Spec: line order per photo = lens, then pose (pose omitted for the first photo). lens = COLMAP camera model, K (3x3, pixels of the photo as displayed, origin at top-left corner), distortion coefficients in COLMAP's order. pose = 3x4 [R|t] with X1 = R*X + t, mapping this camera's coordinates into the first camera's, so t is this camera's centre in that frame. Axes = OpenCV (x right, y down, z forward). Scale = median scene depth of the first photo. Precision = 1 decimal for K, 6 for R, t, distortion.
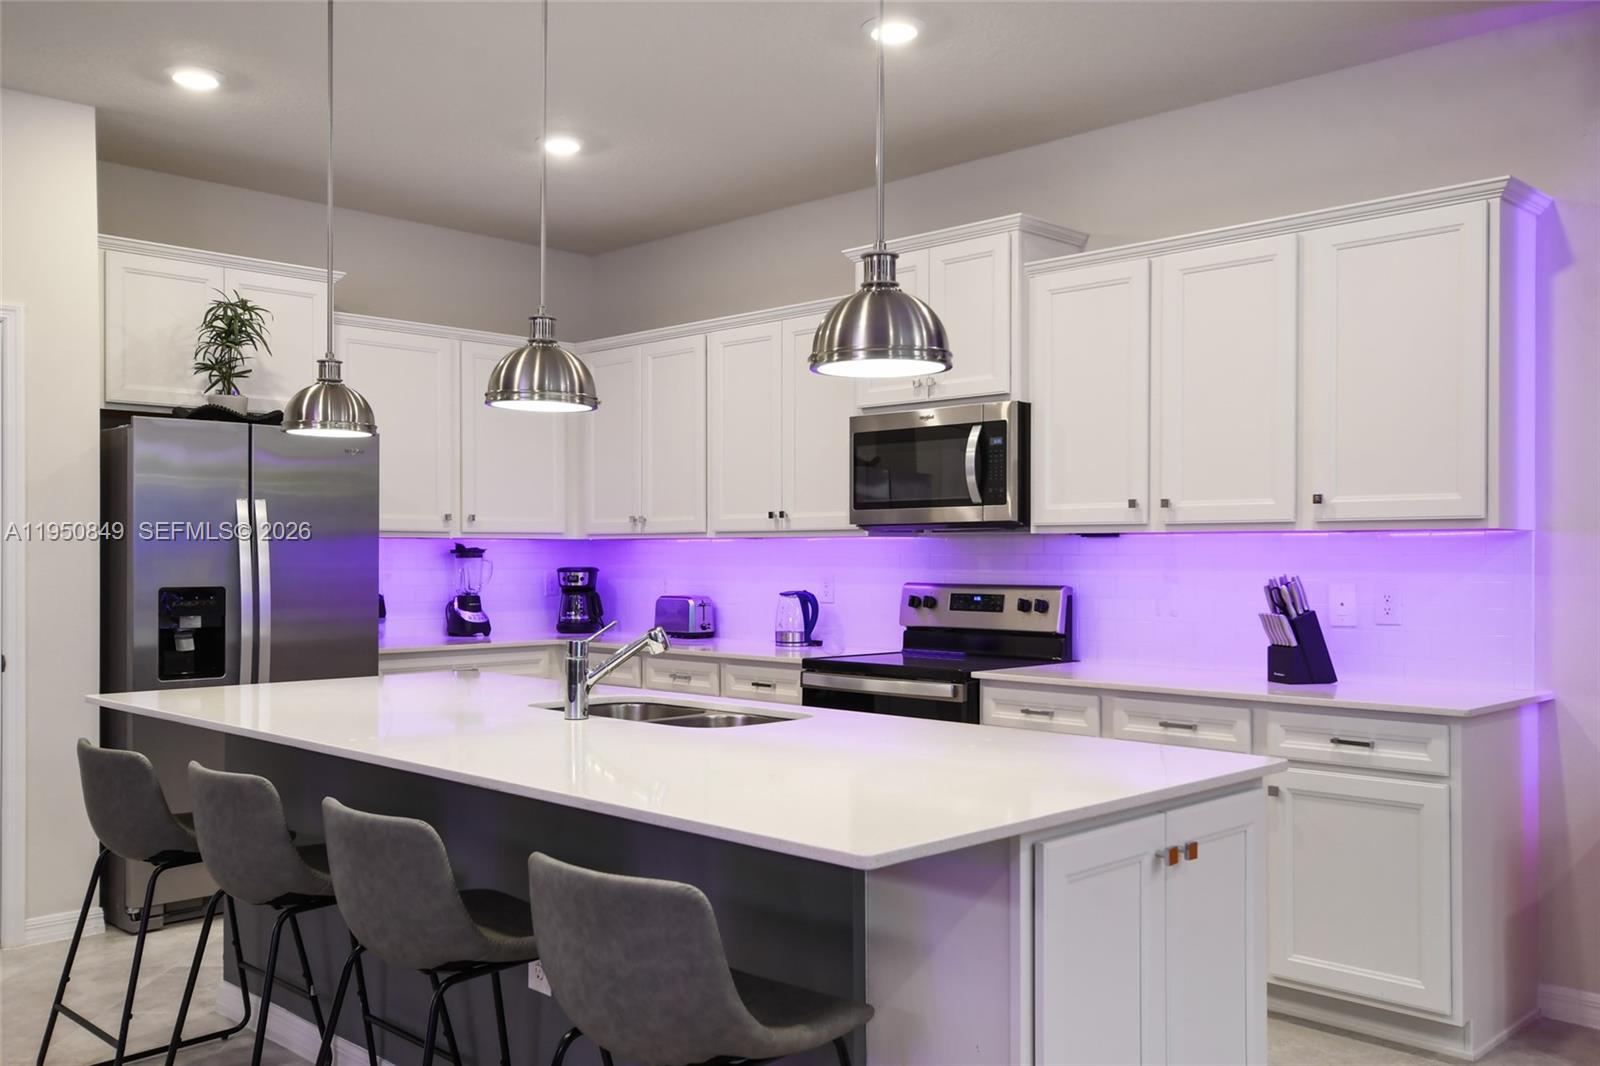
lens RADIAL K [[1394.1, 0, 797.1], [0, 1394.1, 536.0], [0, 0, 1]] dist [0.017023, 0.001467]
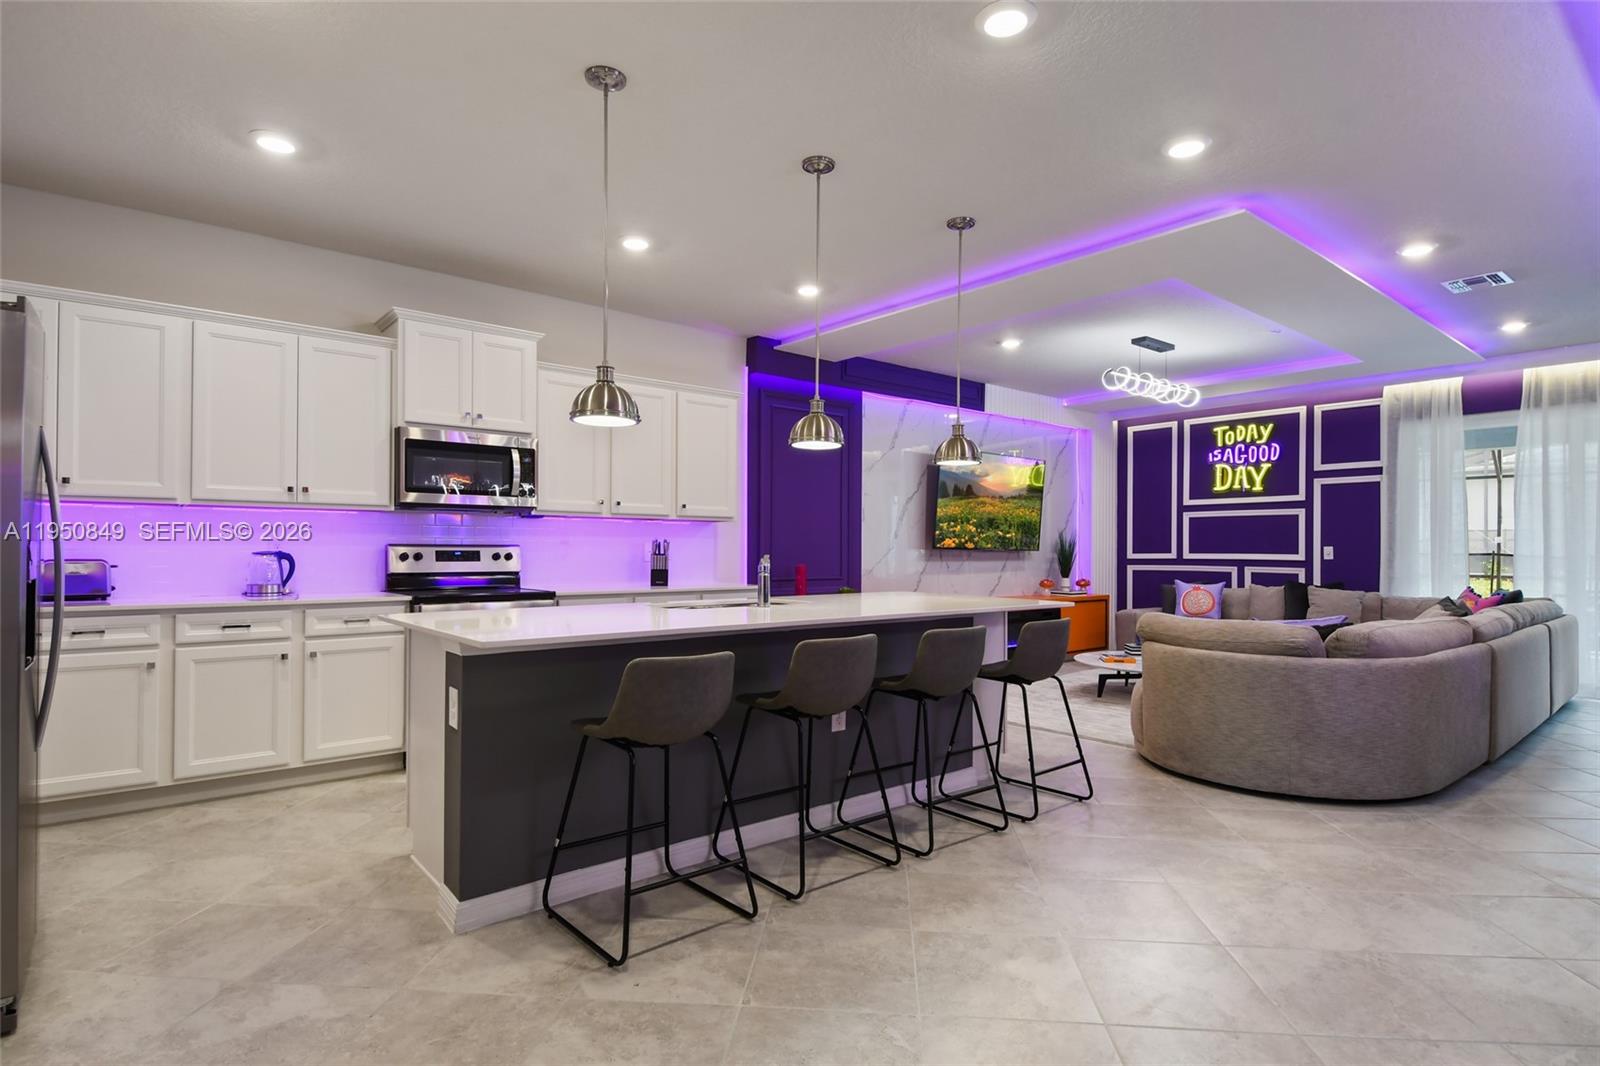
lens RADIAL K [[821.5, 0, 801.1], [0, 821.5, 547.8], [0, 0, 1]] dist [0.042494, -0.034576]
pose [[0.096827, 0.000786, 0.995301, -0.792789], [-0.018801, 0.999823, 0.001040, 0.030807], [-0.995124, -0.018813, 0.096824, 0.531664]]
